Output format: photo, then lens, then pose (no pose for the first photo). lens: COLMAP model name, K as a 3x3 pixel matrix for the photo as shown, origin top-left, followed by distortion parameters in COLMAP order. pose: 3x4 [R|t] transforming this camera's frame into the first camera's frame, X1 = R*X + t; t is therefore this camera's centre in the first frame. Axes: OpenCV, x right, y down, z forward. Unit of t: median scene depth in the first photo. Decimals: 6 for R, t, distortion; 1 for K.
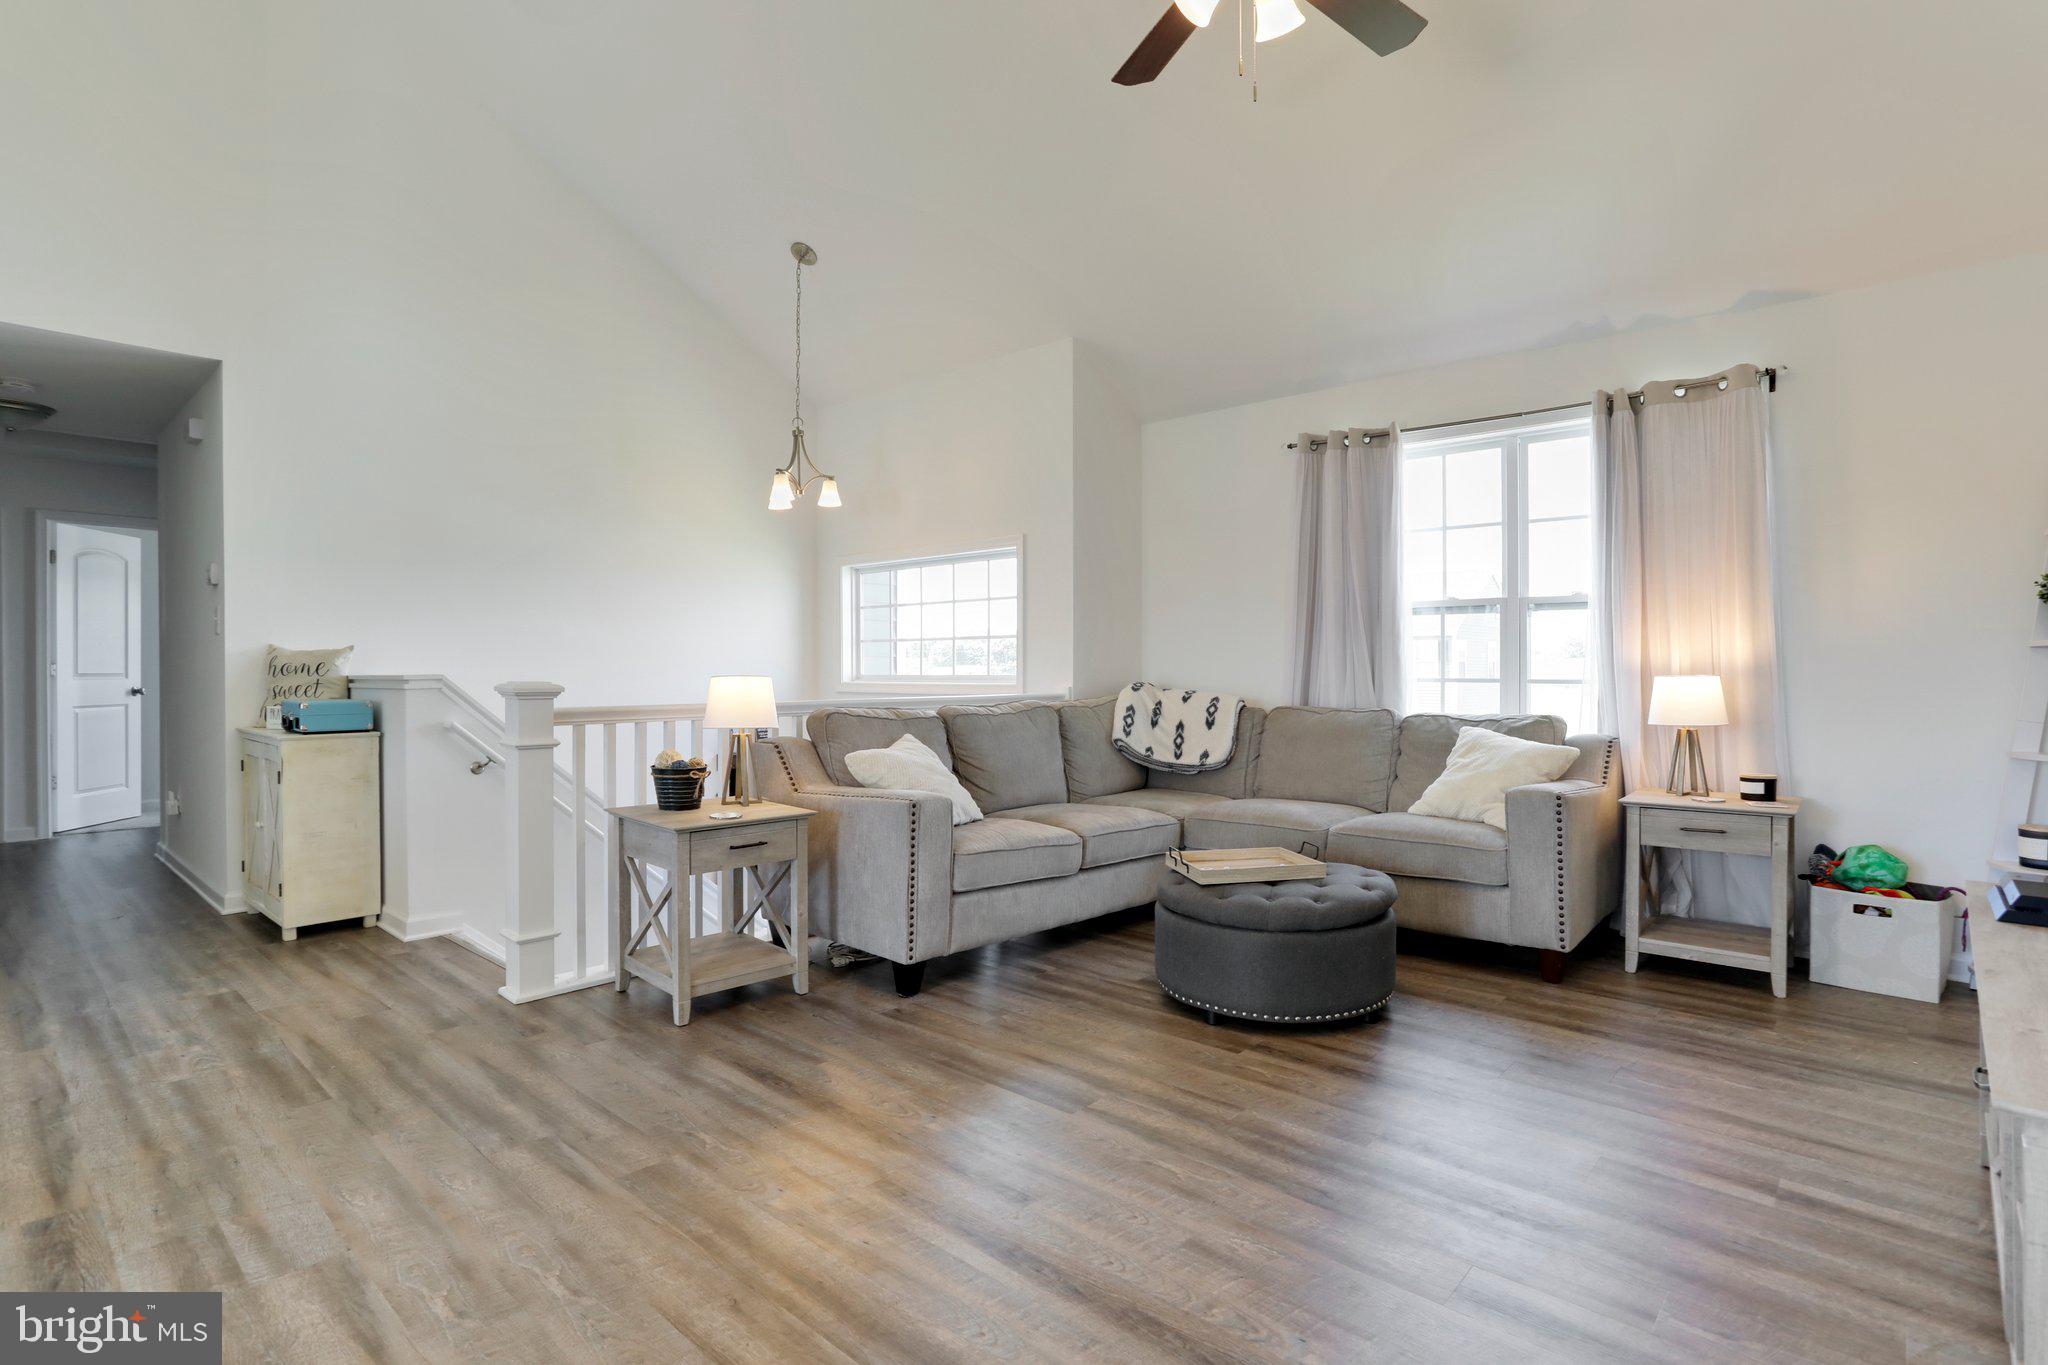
lens RADIAL K [[1009.9, 0, 1022.0], [0, 1009.9, 672.6], [0, 0, 1]] dist [-0.071980, 0.044741]
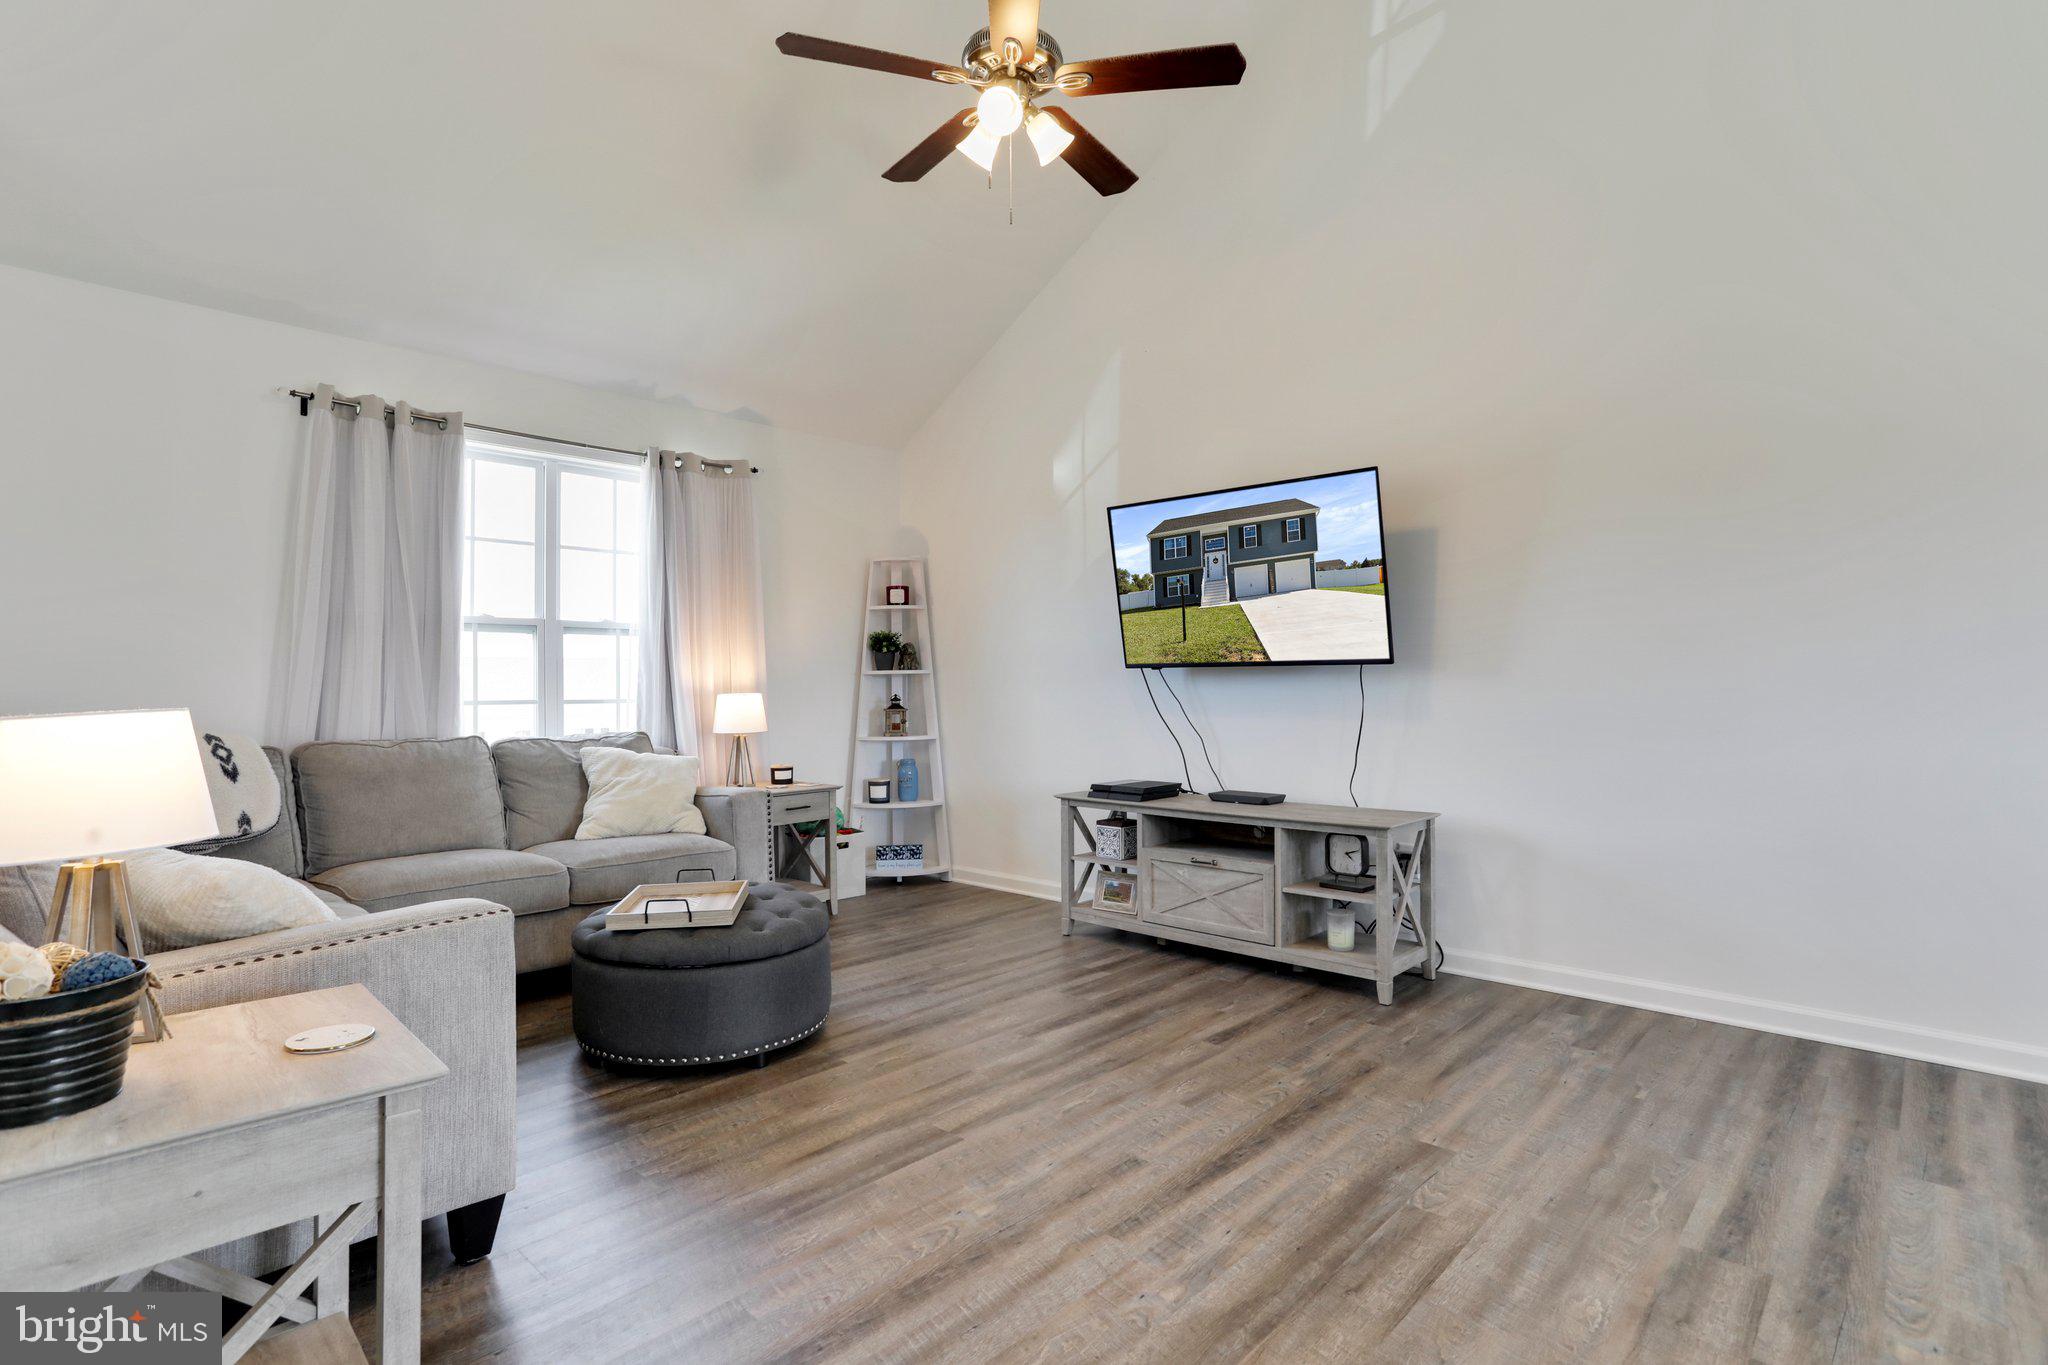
lens RADIAL K [[1003.0, 0, 1033.7], [0, 1003.0, 676.1], [0, 0, 1]] dist [-0.059573, 0.028034]
pose [[0.010570, 0.009747, 0.999897, -0.559387], [0.011479, 0.999885, -0.009868, -0.002722], [-0.999878, 0.011582, 0.010457, 0.549164]]
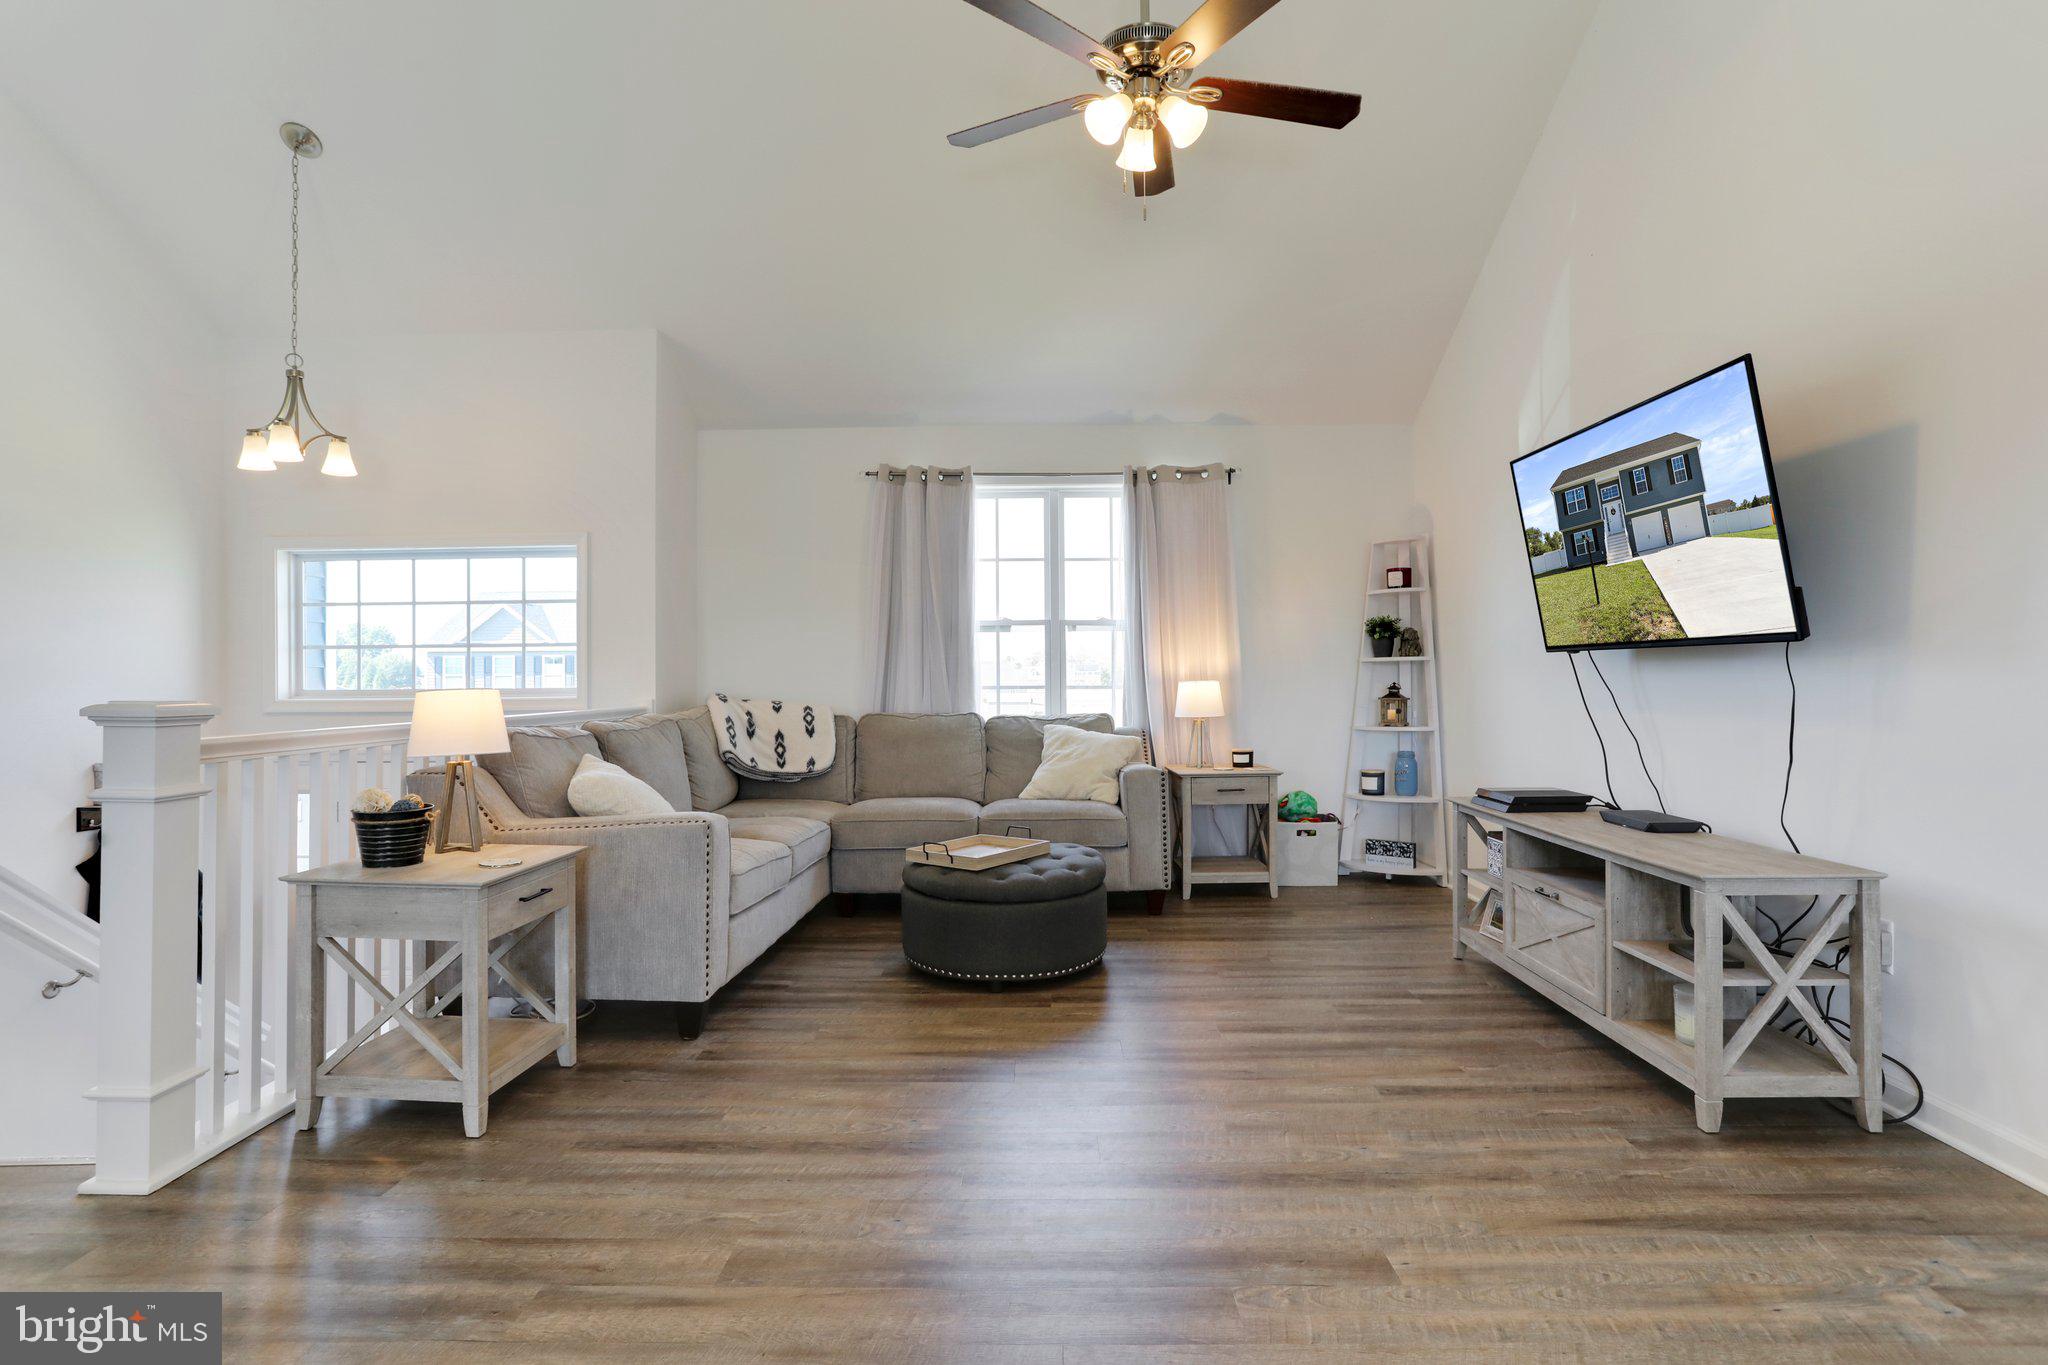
lens RADIAL K [[995.7, 0, 1026.9], [0, 995.7, 677.3], [0, 0, 1]] dist [-0.068842, 0.038747]
pose [[0.746904, -0.003719, 0.664921, -0.394722], [0.009542, 0.999941, -0.005125, 0.002032], [-0.664863, 0.010172, 0.746896, 0.105580]]
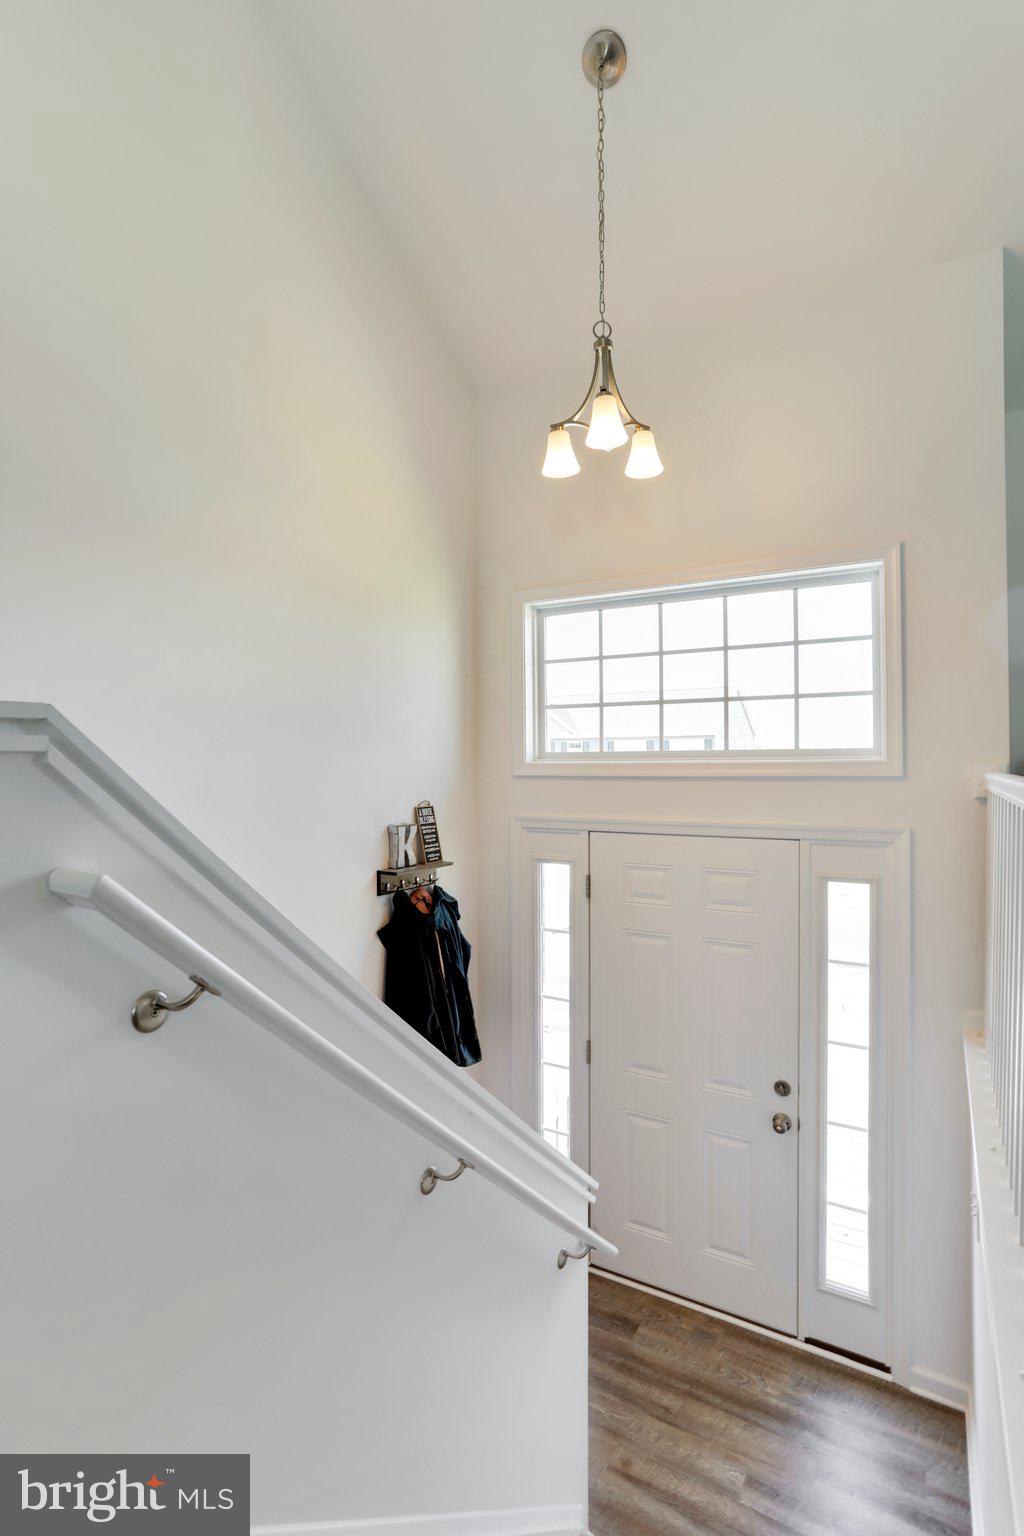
lens RADIAL K [[758.6, 0, 512.0], [0, 758.6, 768.0], [0, 0, 1]] dist [-0.072742, 0.034364]
pose [[0.976954, -0.004197, 0.213410, -0.495860], [0.003865, 0.999991, 0.001975, 0.019876], [-0.213417, -0.001104, 0.976961, 0.757871]]
